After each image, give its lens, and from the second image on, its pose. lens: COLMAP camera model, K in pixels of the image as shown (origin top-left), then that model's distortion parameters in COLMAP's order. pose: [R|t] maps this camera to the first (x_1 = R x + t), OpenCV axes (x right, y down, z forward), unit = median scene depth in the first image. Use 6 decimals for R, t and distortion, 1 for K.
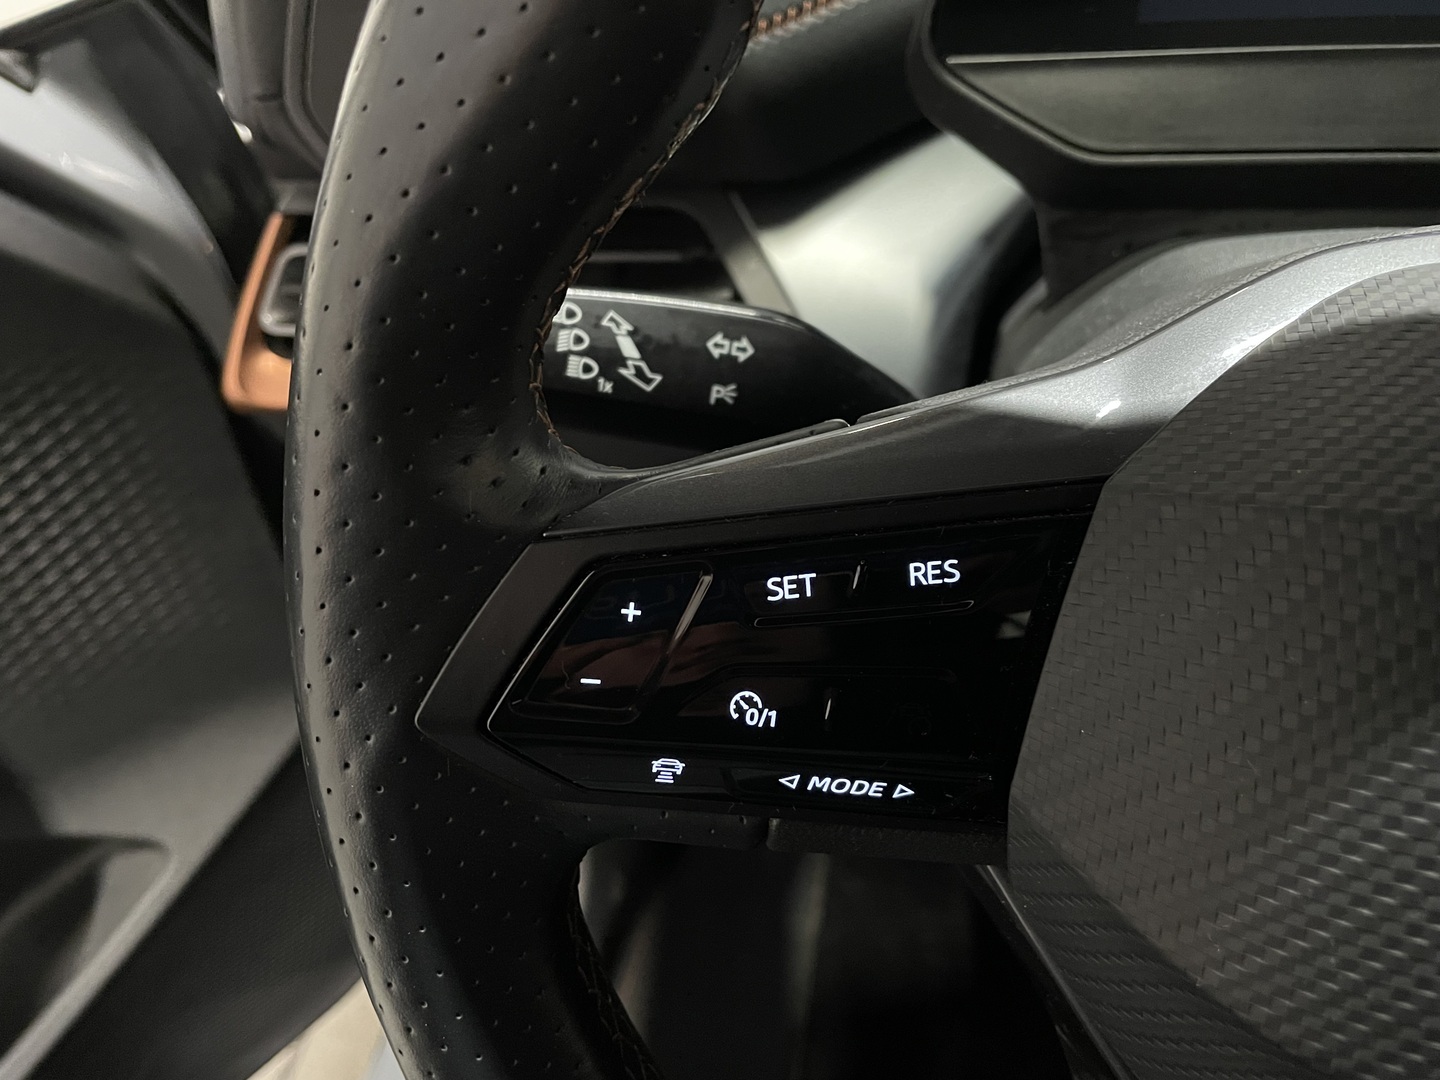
lens RADIAL K [[1083.6, 0, 686.3], [0, 1083.6, 603.8], [0, 0, 1]] dist [0.002625, -0.002246]
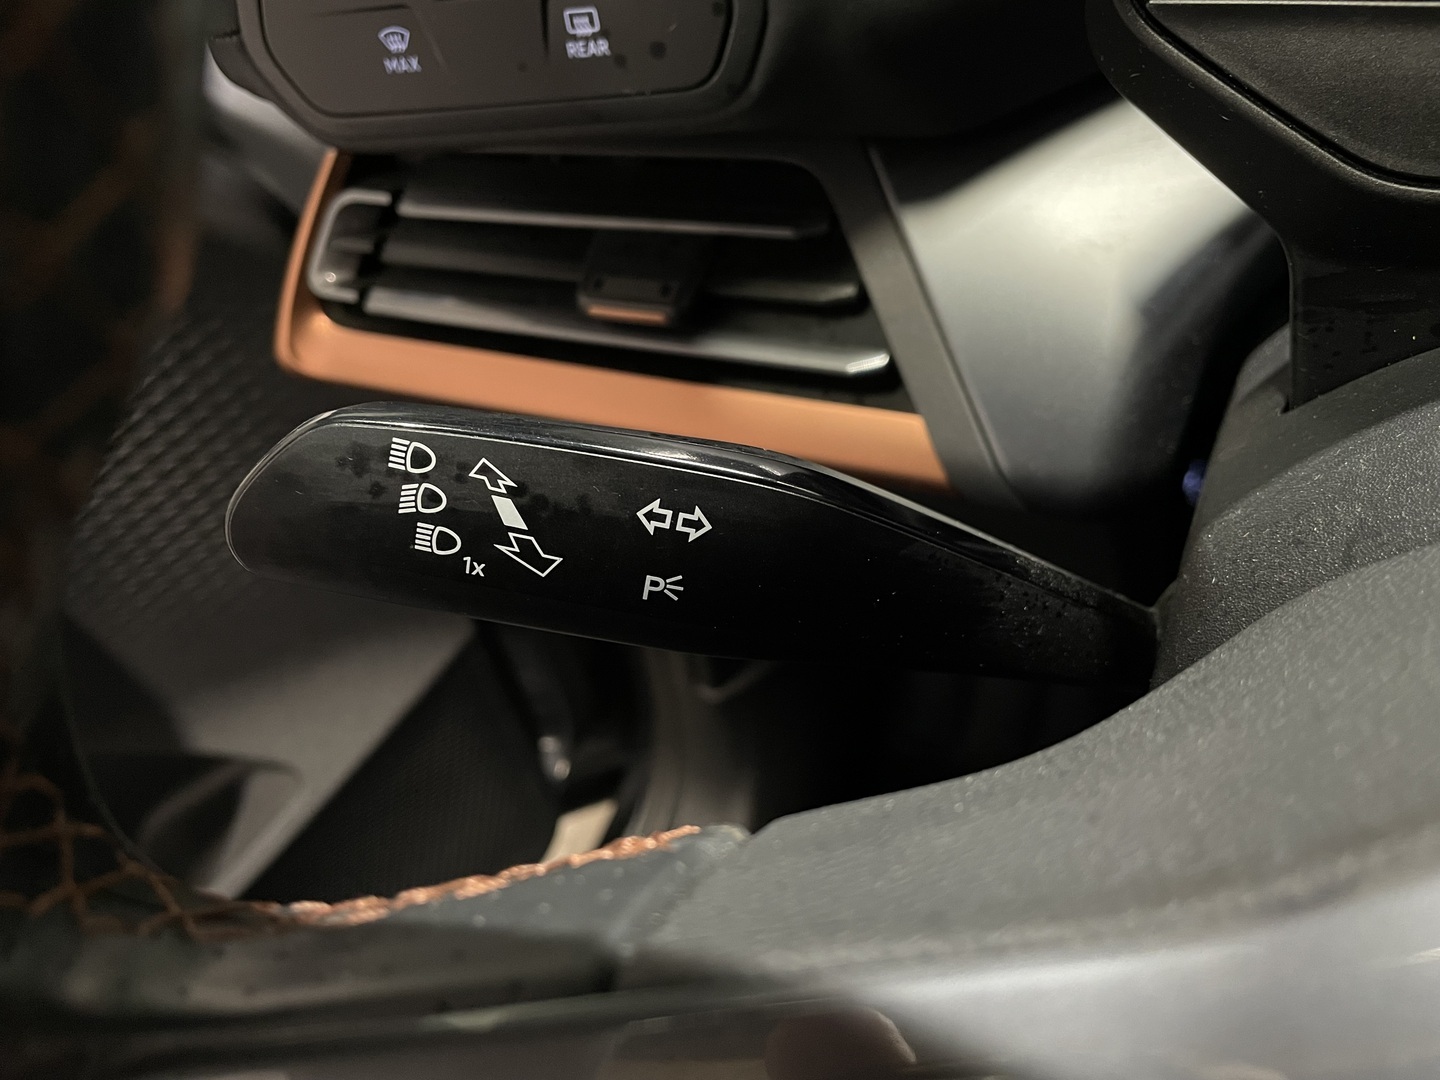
lens RADIAL K [[1062.7, 0, 721.6], [0, 1062.7, 583.2], [0, 0, 1]] dist [0.037198, -0.062506]
pose [[0.971226, 0.114752, -0.208692, 0.200001], [-0.087491, 0.986908, 0.135490, -0.286830], [0.221508, -0.113333, 0.968550, 0.409246]]
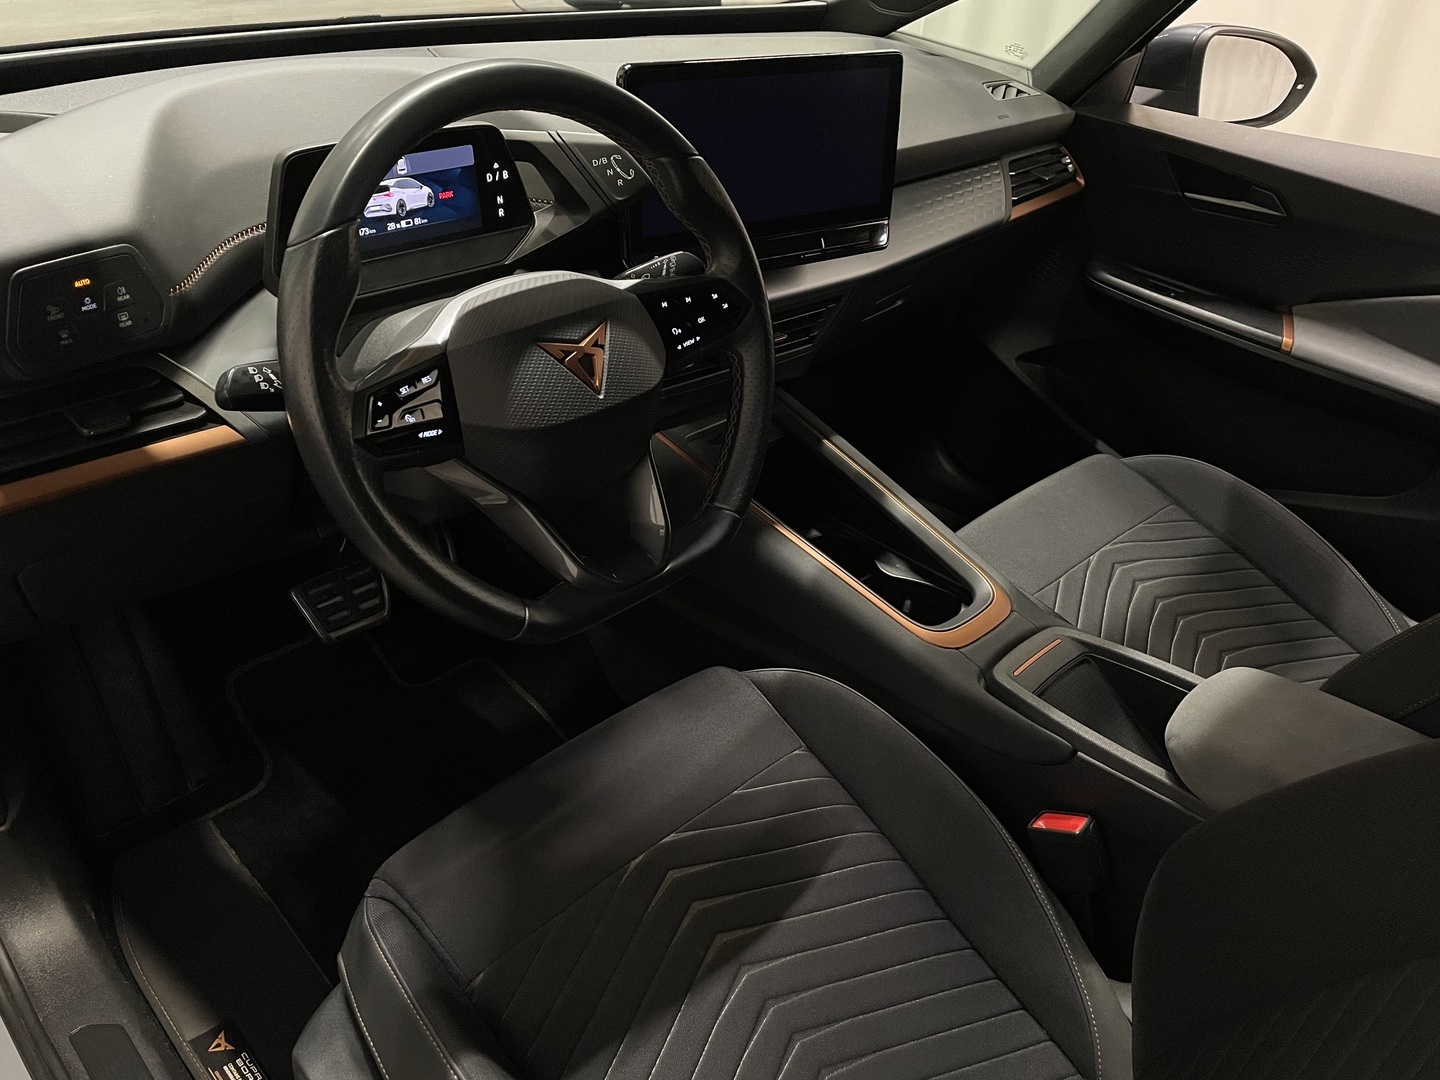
lens RADIAL K [[1084.0, 0, 720.0], [0, 1084.0, 540.0], [0, 0, 1]] dist [0.029938, -0.002003]
pose [[0.563084, -0.352213, 0.747585, -1.839791], [0.476026, 0.877711, 0.054976, 0.620162], [-0.675527, 0.324913, 0.661887, -1.811683]]
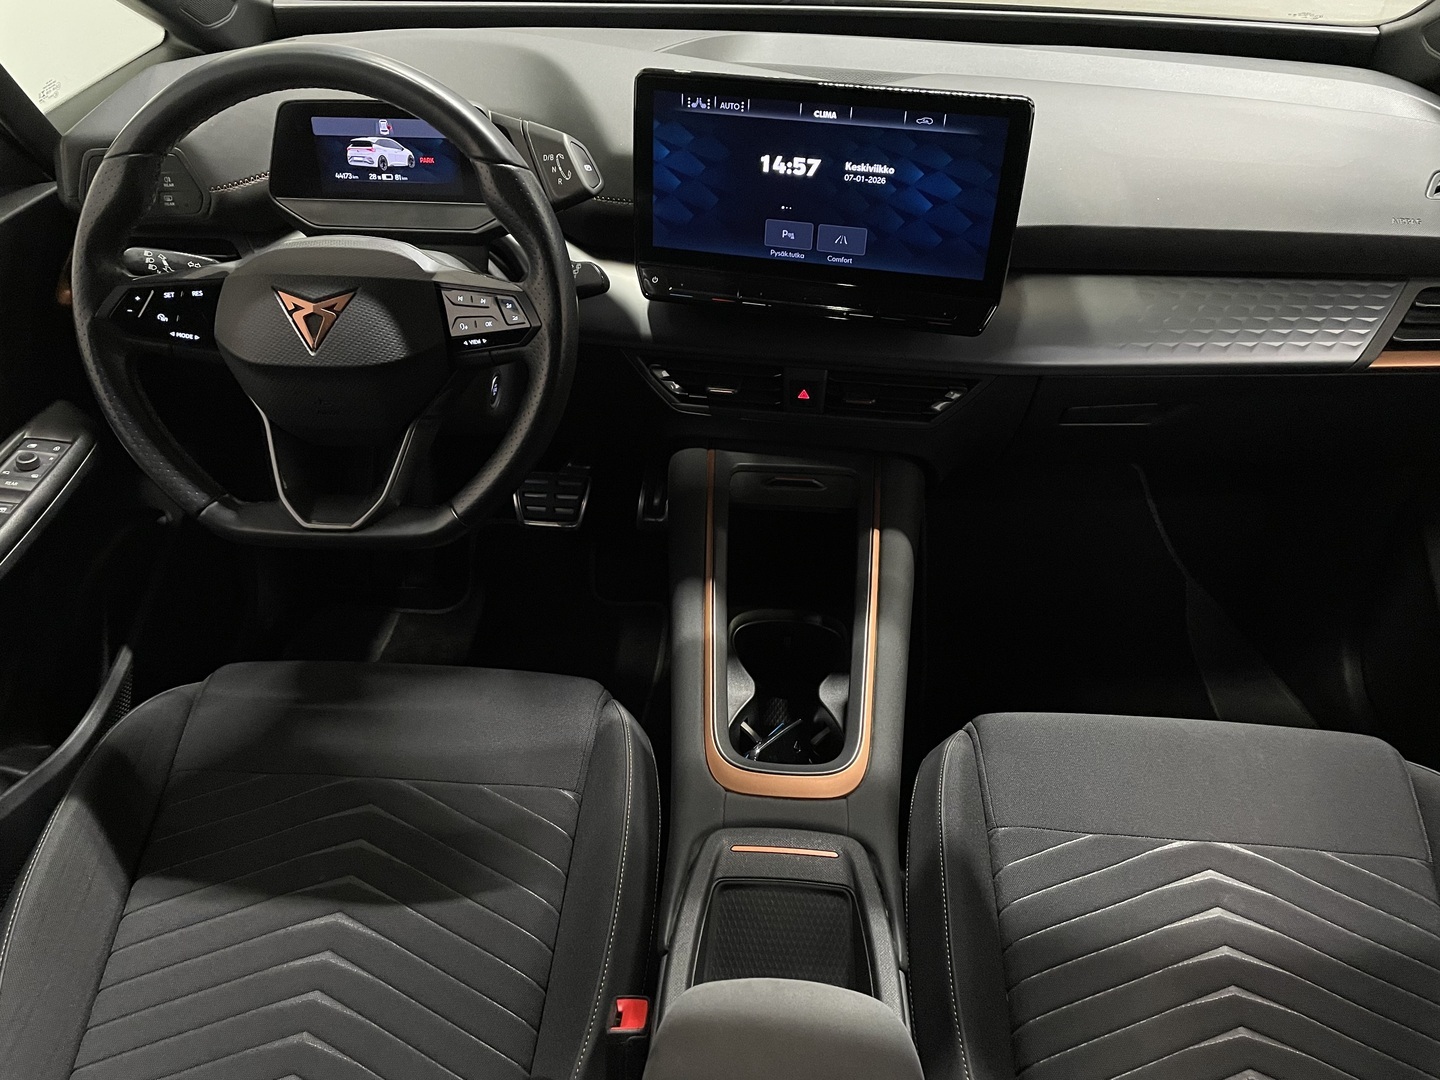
lens RADIAL K [[1090.2, 0, 719.1], [0, 1090.2, 532.6], [0, 0, 1]] dist [0.027844, -0.004668]
pose [[0.988068, -0.000193, 0.154018, 1.367578], [0.018175, 0.993159, -0.115349, 1.287368], [-0.152942, 0.116771, 0.981312, -3.269649]]
